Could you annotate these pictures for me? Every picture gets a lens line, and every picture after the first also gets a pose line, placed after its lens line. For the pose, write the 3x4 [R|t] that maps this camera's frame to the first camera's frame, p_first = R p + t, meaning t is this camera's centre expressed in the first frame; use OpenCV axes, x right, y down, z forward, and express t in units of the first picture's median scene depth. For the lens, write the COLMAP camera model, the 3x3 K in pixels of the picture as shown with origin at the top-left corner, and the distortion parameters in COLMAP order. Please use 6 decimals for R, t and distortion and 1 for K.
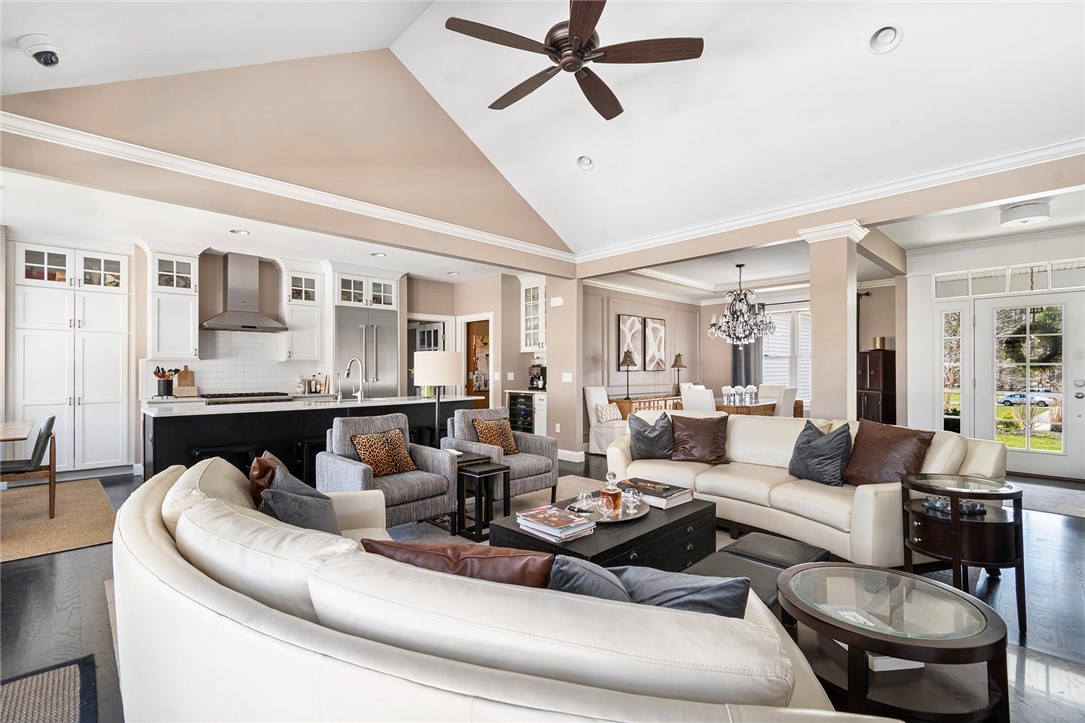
lens RADIAL K [[485.6, 0, 542.5], [0, 485.6, 365.8], [0, 0, 1]] dist [-0.000579, -0.000025]
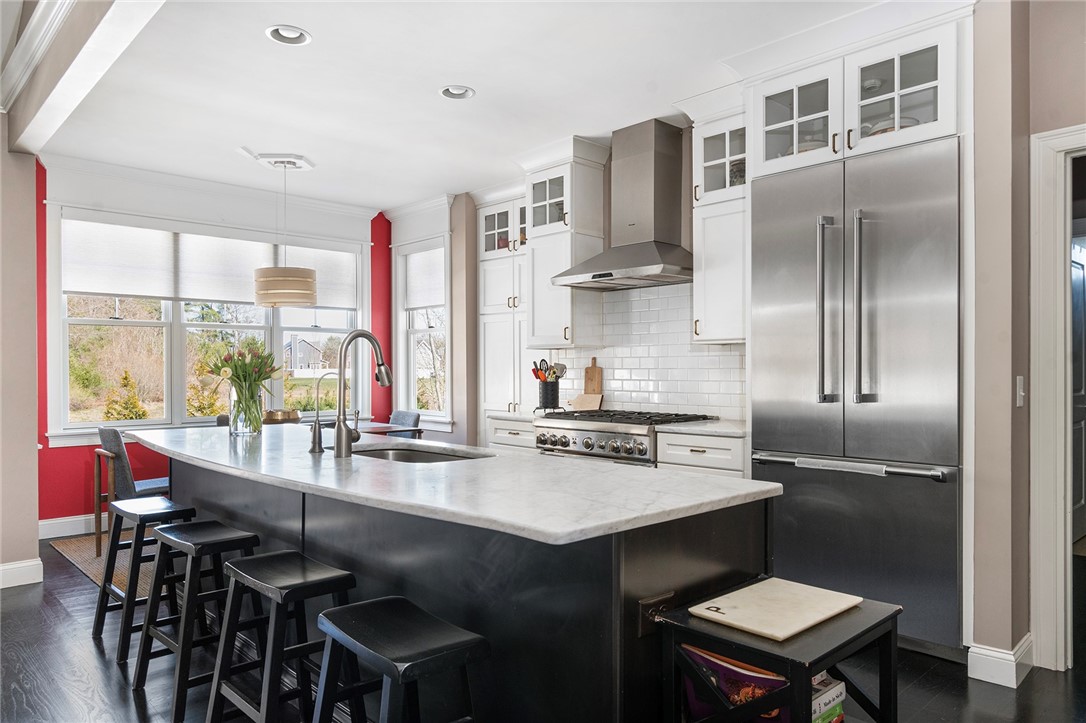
lens RADIAL K [[736.2, 0, 542.8], [0, 736.2, 365.5], [0, 0, 1]] dist [0.001145, 0.000209]
pose [[-0.012904, -0.006750, -0.999894, 0.121623], [0.012289, 0.999901, -0.006909, 0.013974], [0.999841, -0.012377, -0.012820, 0.950551]]
